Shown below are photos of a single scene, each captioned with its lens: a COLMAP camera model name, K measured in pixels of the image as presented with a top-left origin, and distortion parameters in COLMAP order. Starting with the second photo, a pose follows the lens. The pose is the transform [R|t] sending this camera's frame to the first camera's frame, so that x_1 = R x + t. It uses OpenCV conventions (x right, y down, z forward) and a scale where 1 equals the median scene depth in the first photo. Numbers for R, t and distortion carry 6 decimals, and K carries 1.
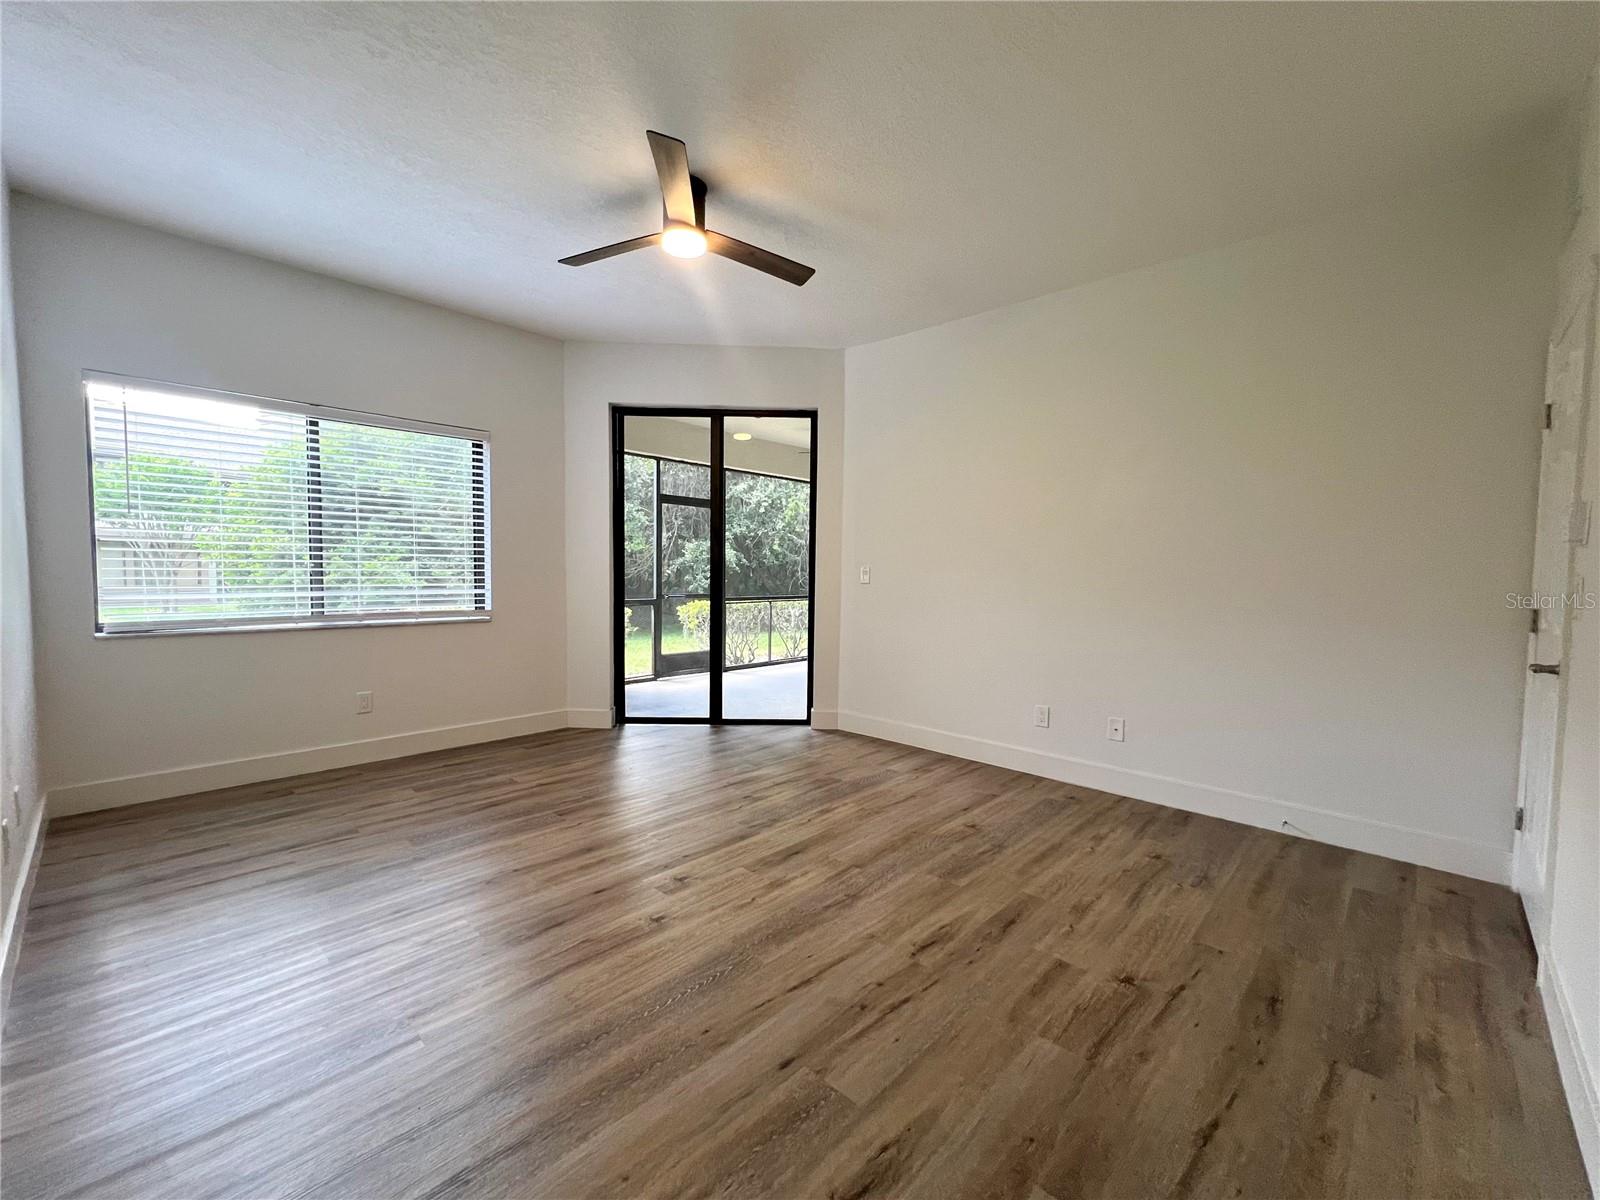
lens RADIAL K [[643.1, 0, 810.3], [0, 643.1, 604.2], [0, 0, 1]] dist [-0.000922, -0.000041]
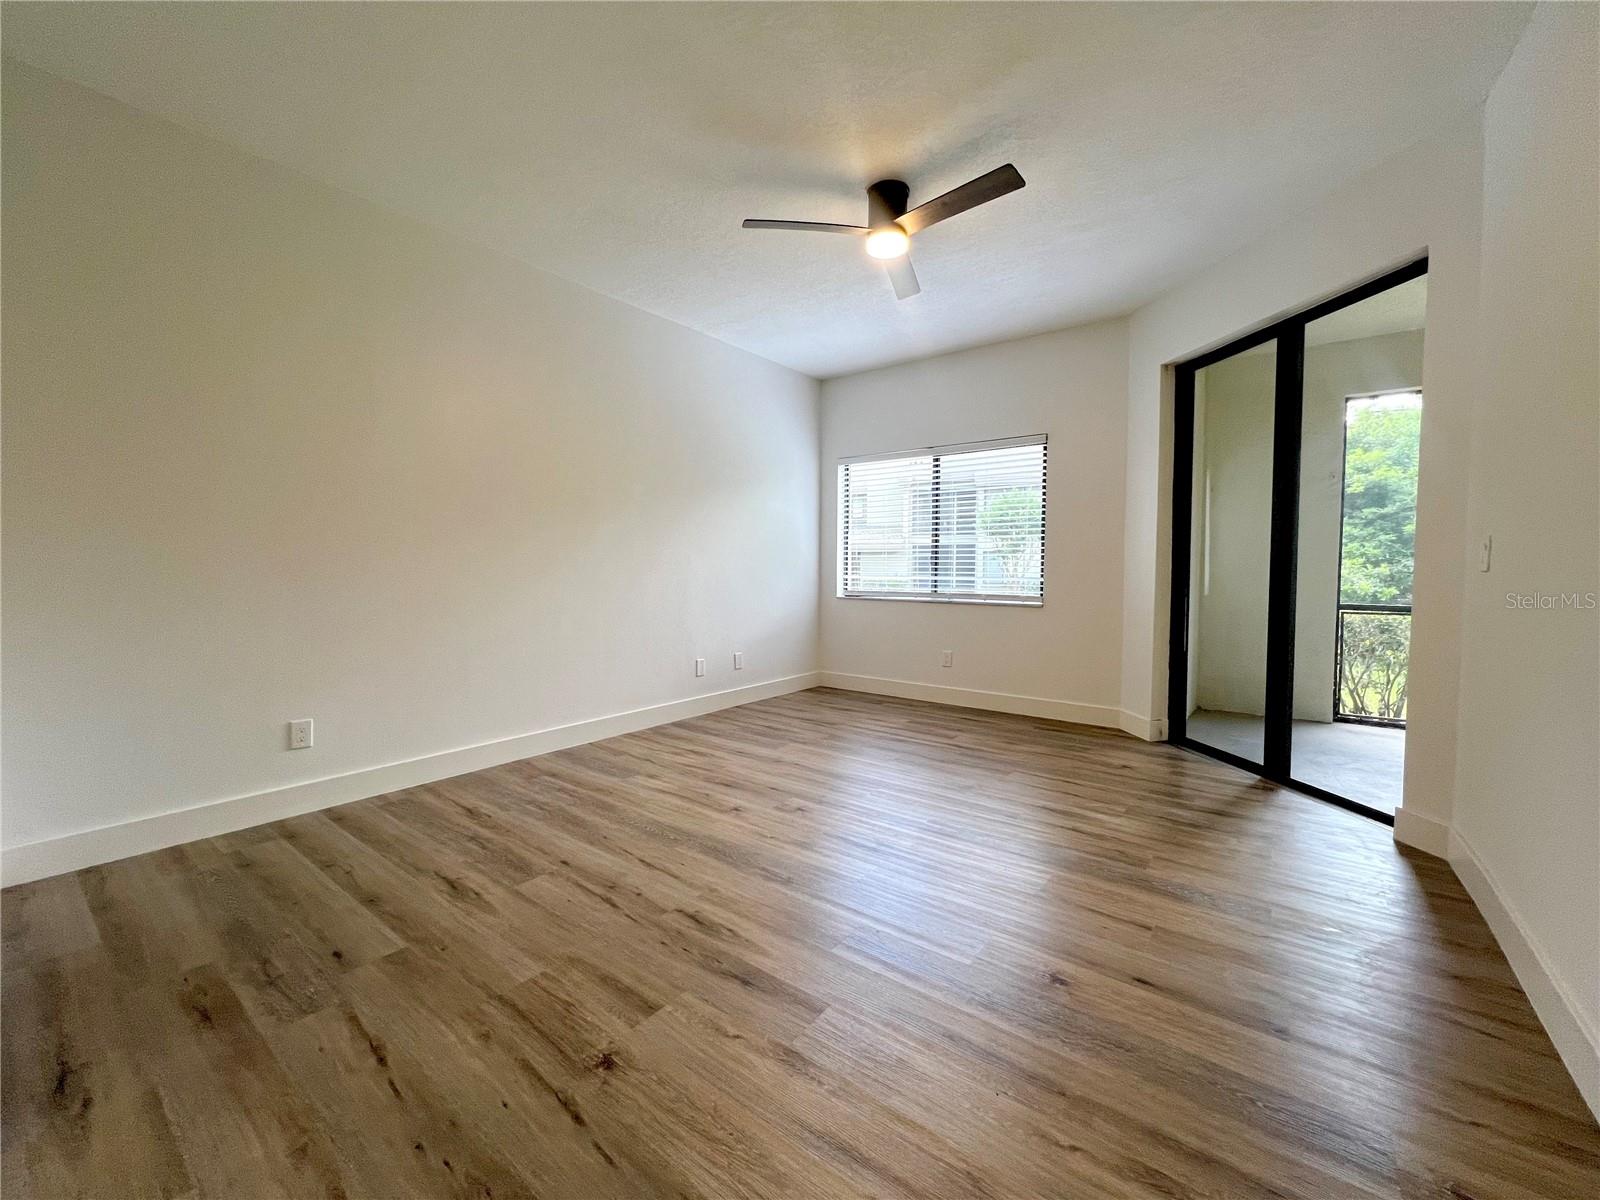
lens RADIAL K [[643.1, 0, 806.2], [0, 643.1, 593.3], [0, 0, 1]] dist [-0.000922, -0.000041]
pose [[0.111879, 0.026912, -0.993357, 1.156913], [-0.058865, 0.998057, 0.020409, 0.009331], [0.991977, 0.056191, 0.113246, 1.031323]]
